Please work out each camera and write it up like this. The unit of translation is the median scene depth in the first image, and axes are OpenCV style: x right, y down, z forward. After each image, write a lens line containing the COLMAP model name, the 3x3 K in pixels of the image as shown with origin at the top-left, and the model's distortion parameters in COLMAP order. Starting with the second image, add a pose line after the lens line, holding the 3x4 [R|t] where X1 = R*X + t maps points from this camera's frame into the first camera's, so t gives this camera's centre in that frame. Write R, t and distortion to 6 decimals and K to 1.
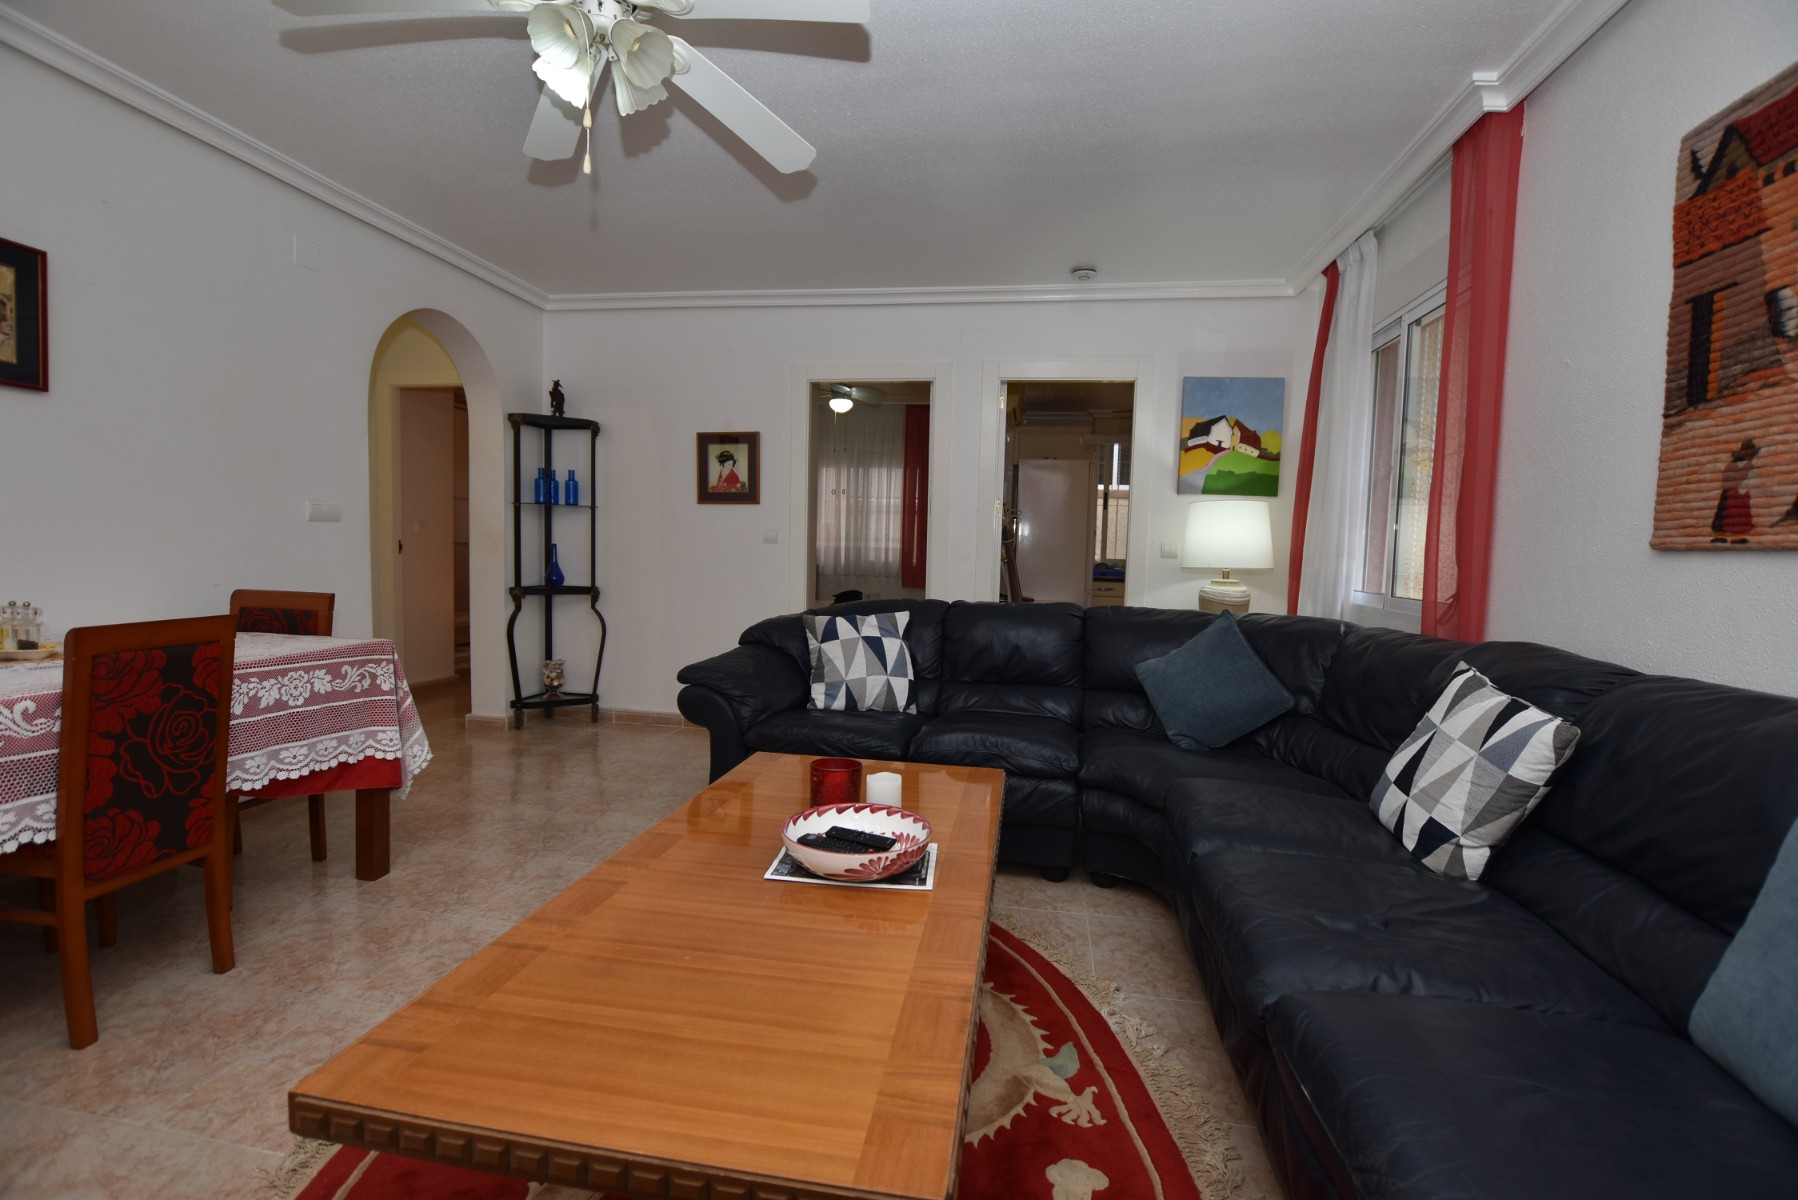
lens RADIAL K [[814.2, 0, 893.6], [0, 814.2, 606.1], [0, 0, 1]] dist [-0.034581, 0.004208]
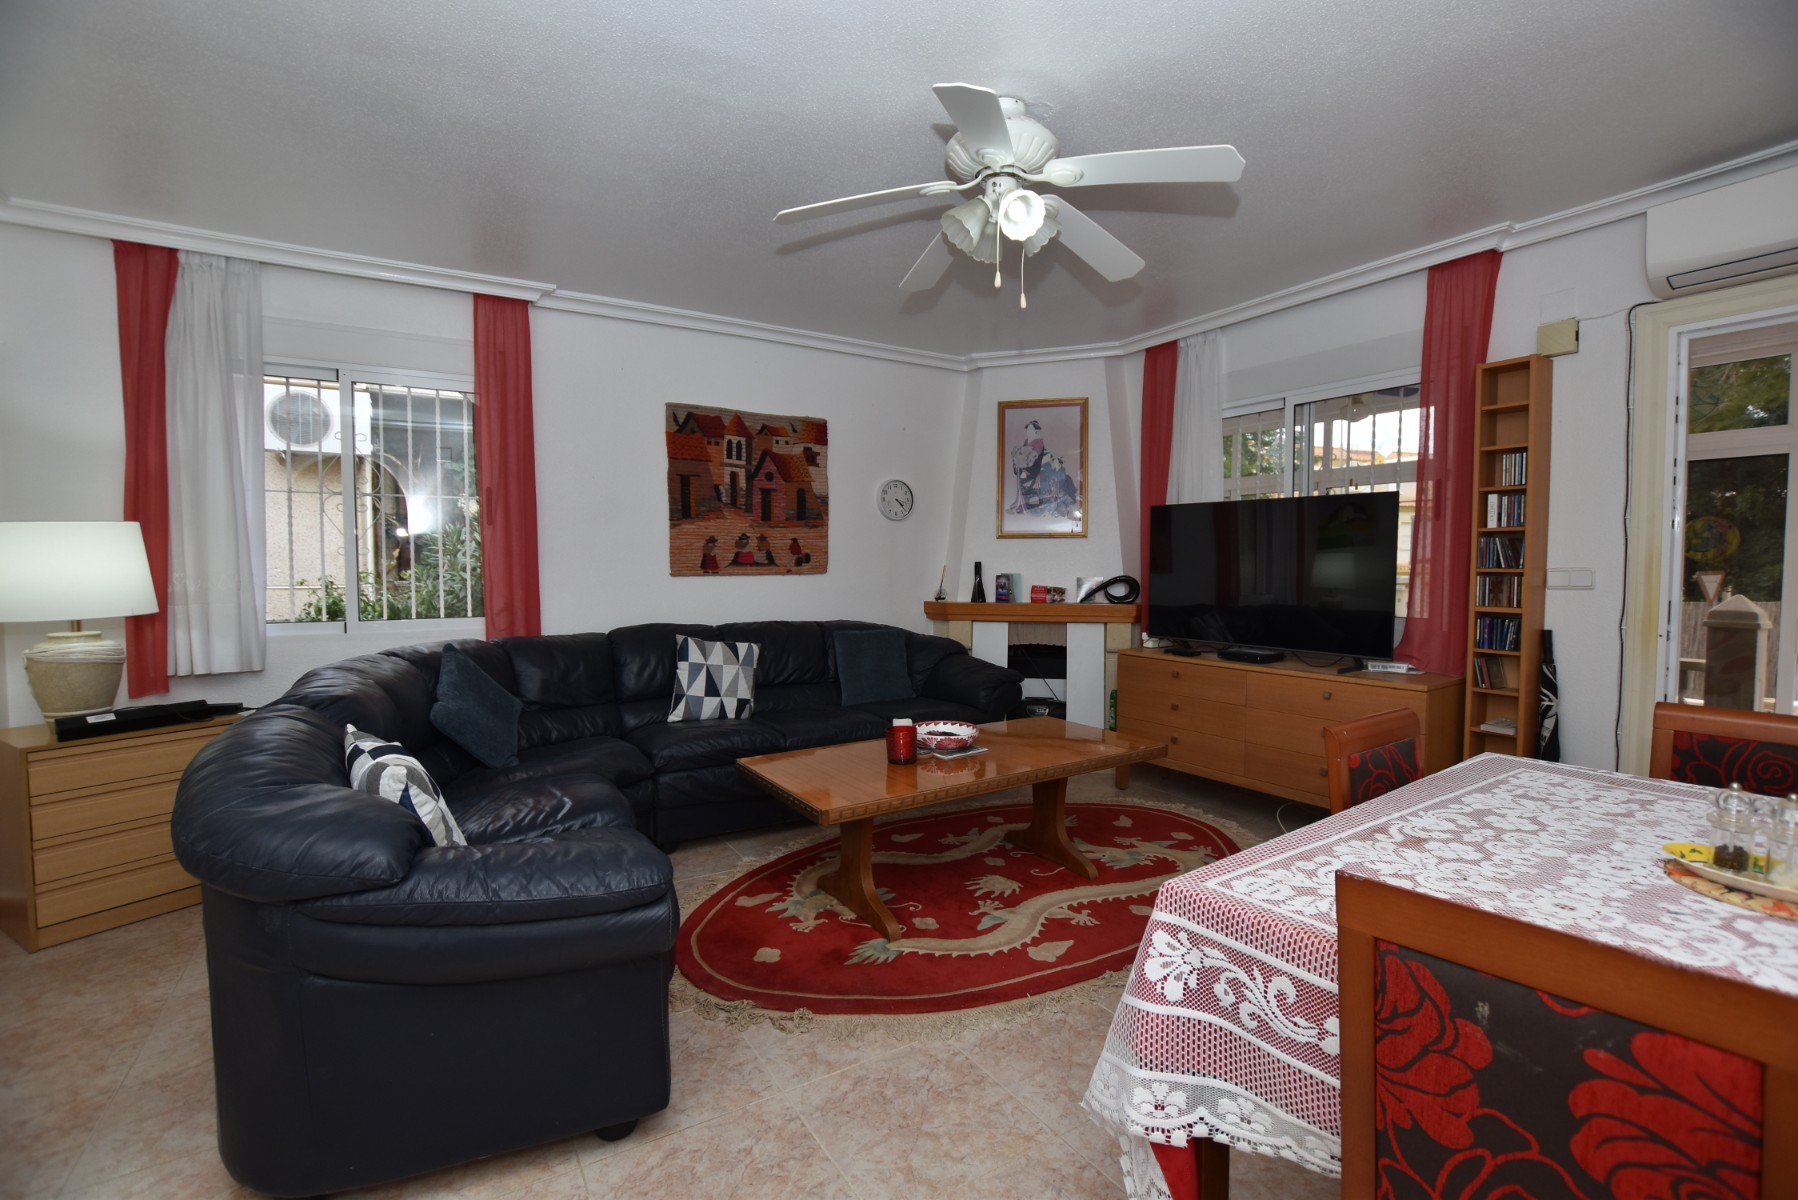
lens RADIAL K [[799.5, 0, 900.6], [0, 799.5, 603.5], [0, 0, 1]] dist [-0.029955, 0.004874]
pose [[-0.670788, -0.069674, 0.738369, -0.832530], [0.034967, 0.991499, 0.125327, -0.174562], [-0.740824, 0.109887, -0.662650, 1.372089]]
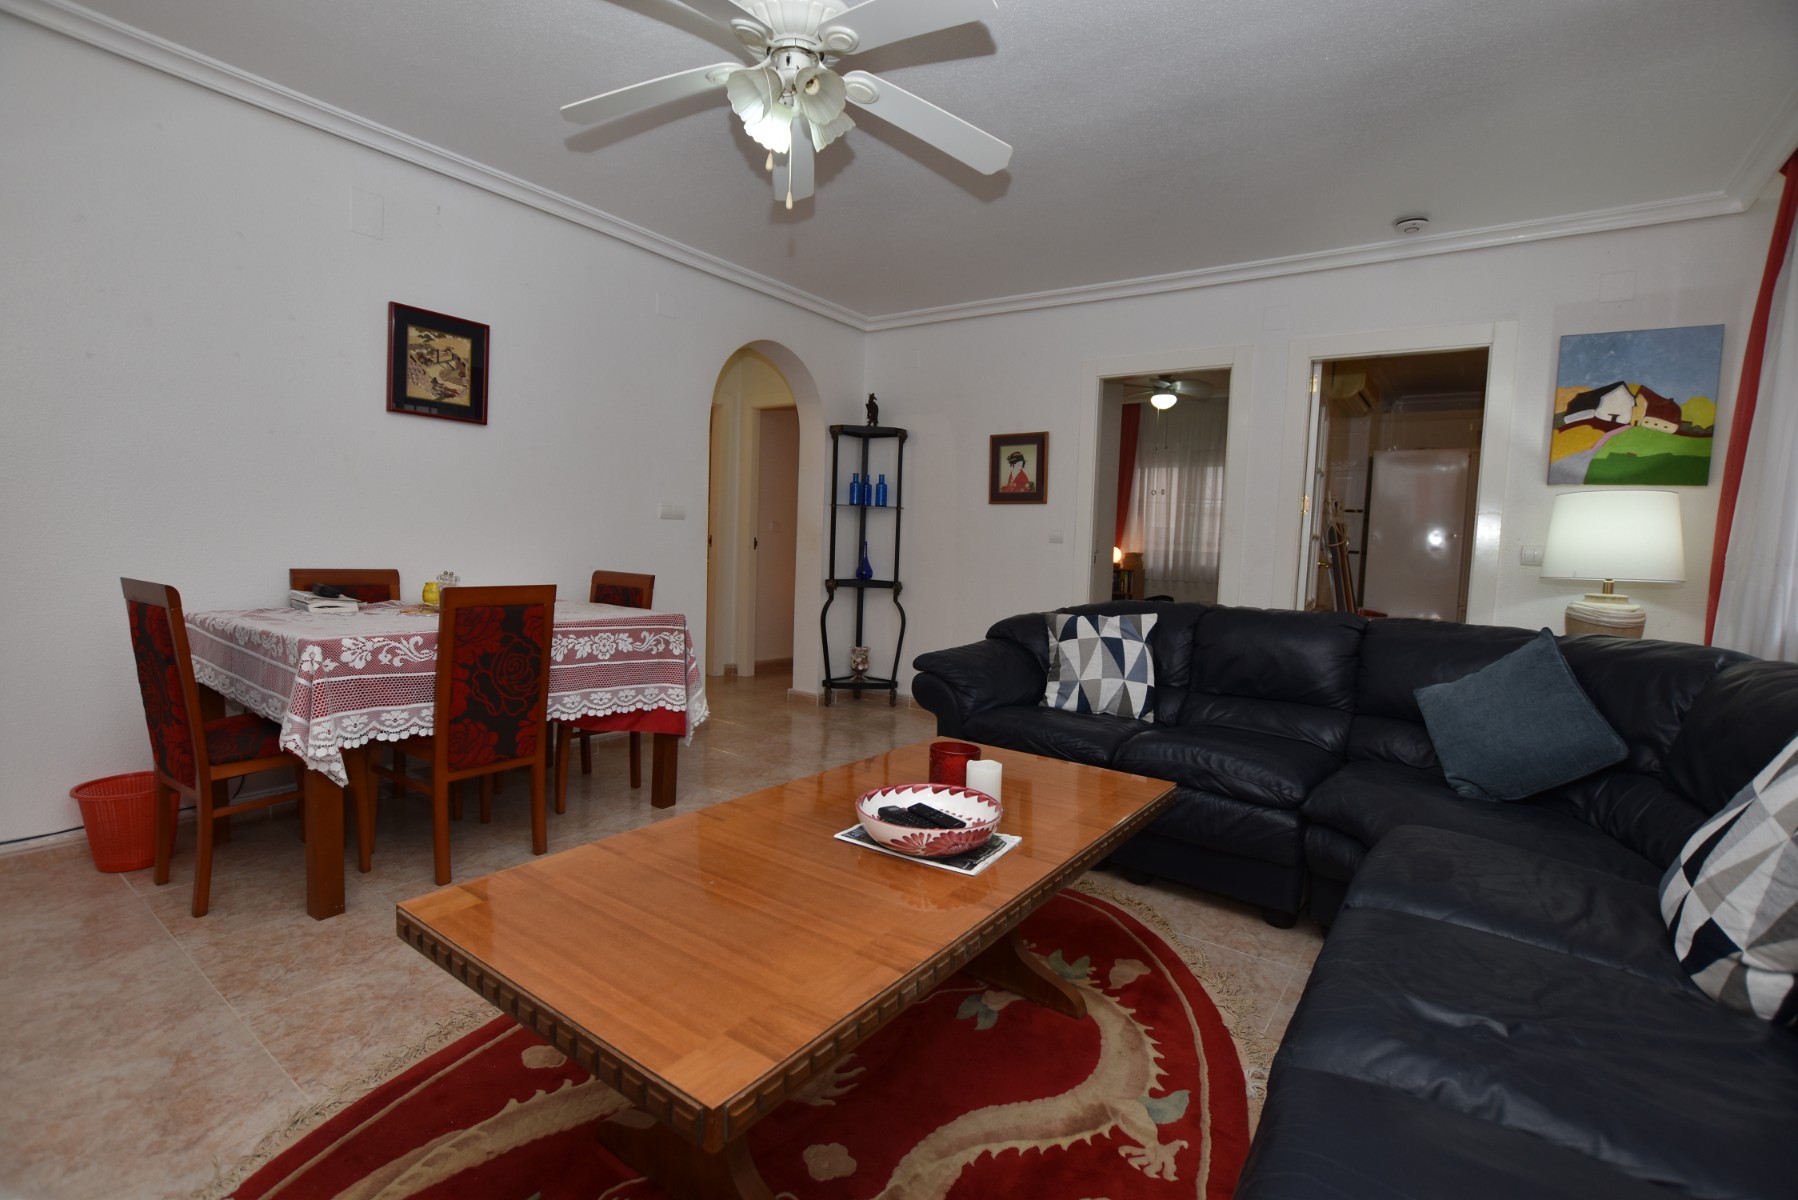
lens RADIAL K [[814.2, 0, 893.2], [0, 814.2, 606.7], [0, 0, 1]] dist [-0.034581, 0.004208]
pose [[0.895087, 0.042720, -0.443841, 0.205791], [-0.046134, 0.998930, 0.003109, 0.012210], [0.443499, 0.017693, 0.896100, 0.033633]]
